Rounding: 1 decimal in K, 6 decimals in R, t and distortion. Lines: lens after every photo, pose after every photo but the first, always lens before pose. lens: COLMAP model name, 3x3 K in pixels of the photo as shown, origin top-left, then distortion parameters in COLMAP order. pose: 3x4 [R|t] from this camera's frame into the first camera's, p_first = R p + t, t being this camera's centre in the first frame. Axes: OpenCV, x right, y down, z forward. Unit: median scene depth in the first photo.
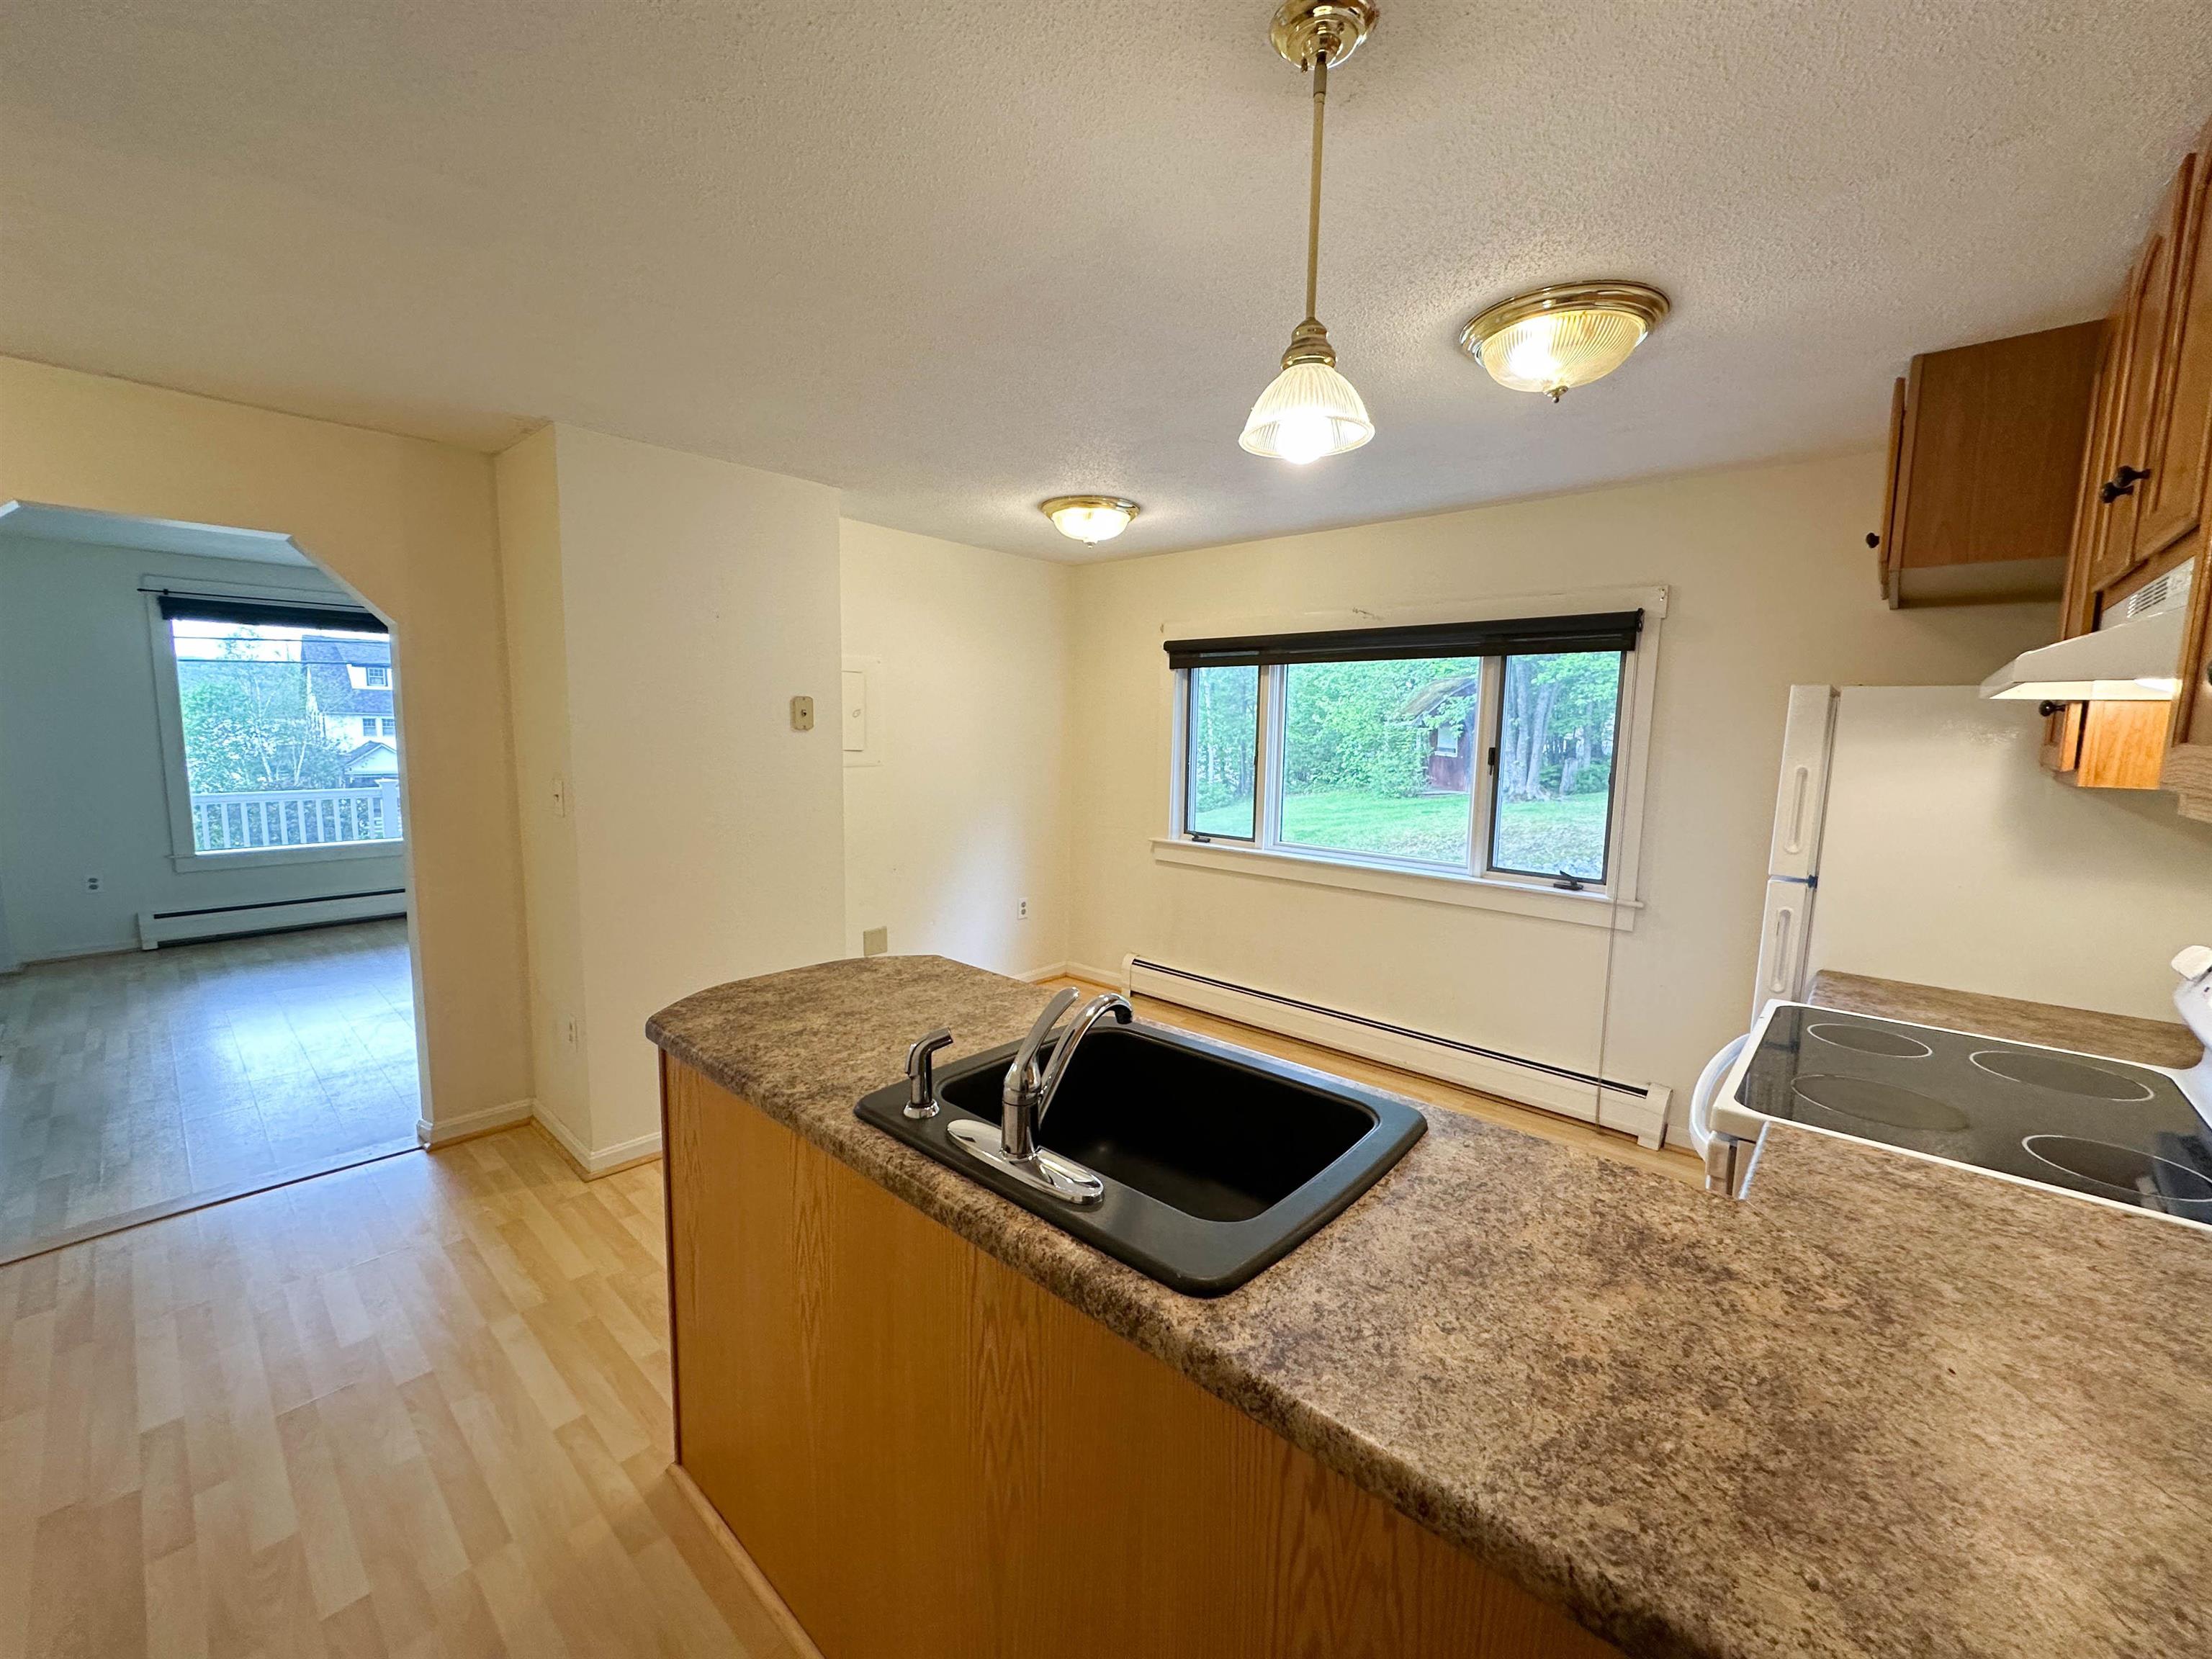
lens RADIAL K [[884.8, 0, 1111.7], [0, 884.8, 818.5], [0, 0, 1]] dist [-0.002331, -0.000157]
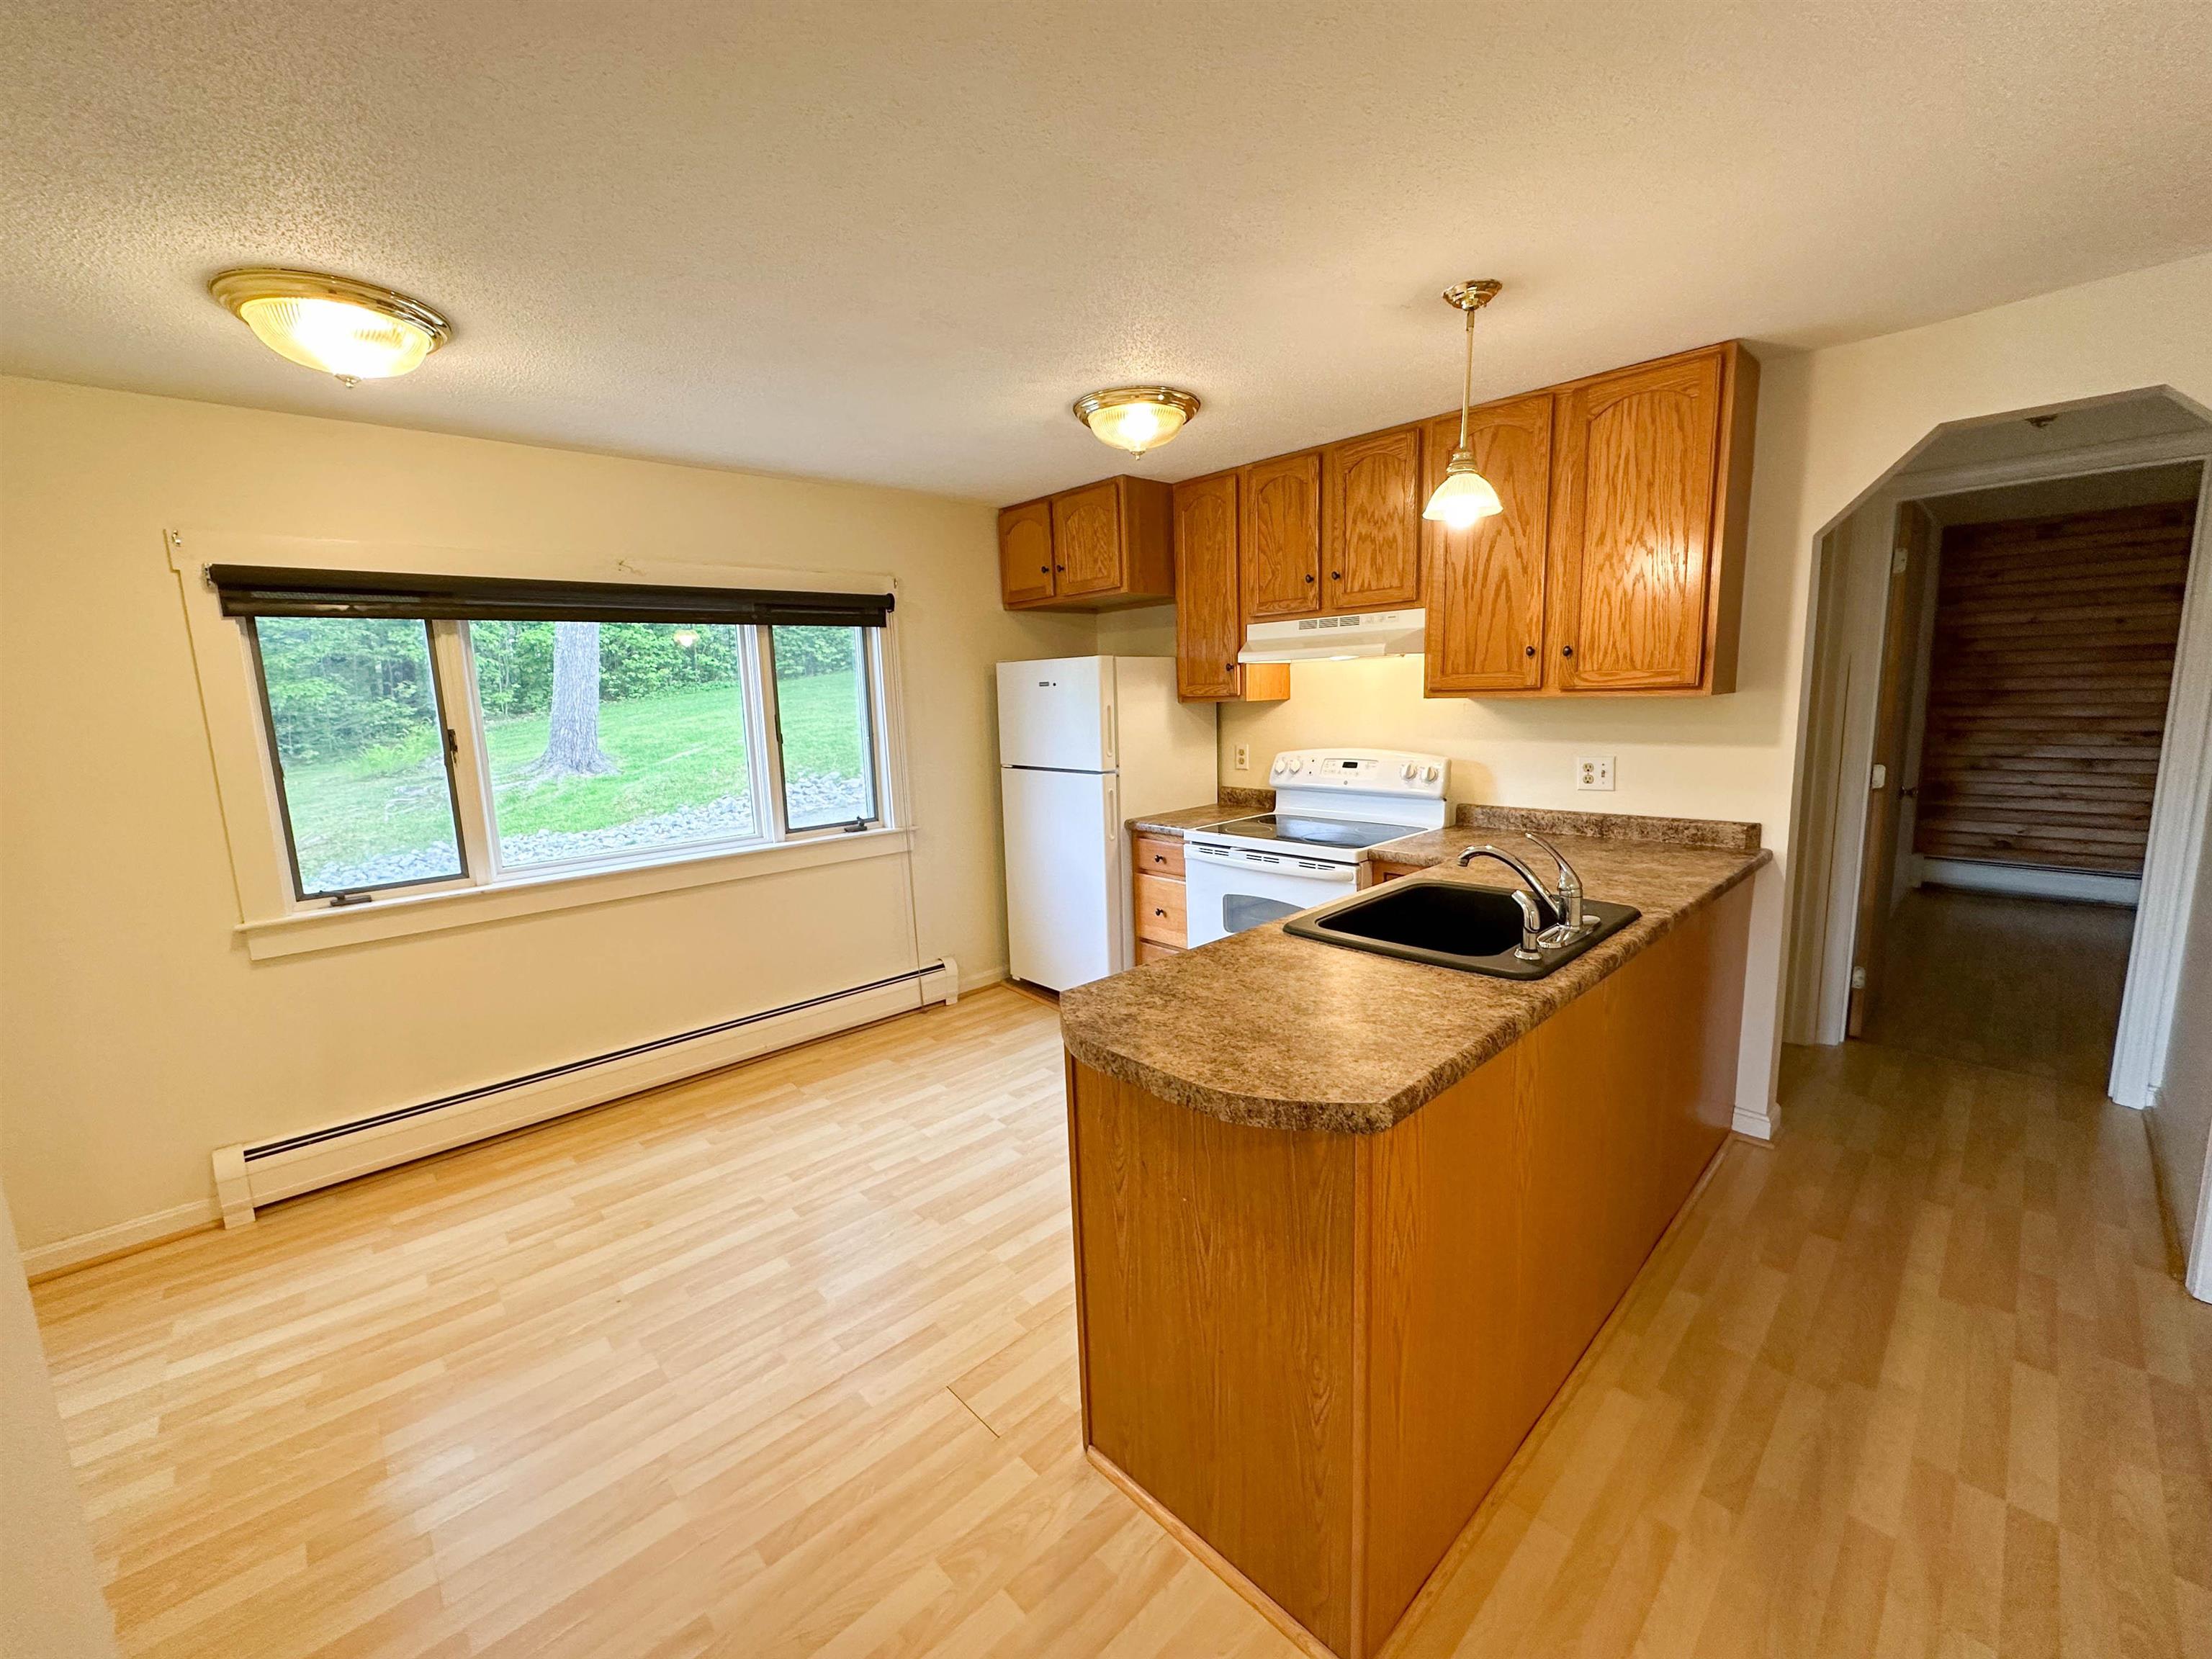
lens RADIAL K [[884.8, 0, 1101.4], [0, 884.8, 824.4], [0, 0, 1]] dist [-0.002331, -0.000157]
pose [[0.087121, -0.172165, 0.981208, -0.616319], [0.142328, 0.977000, 0.158790, -0.070569], [-0.985978, 0.125820, 0.109621, 0.573624]]
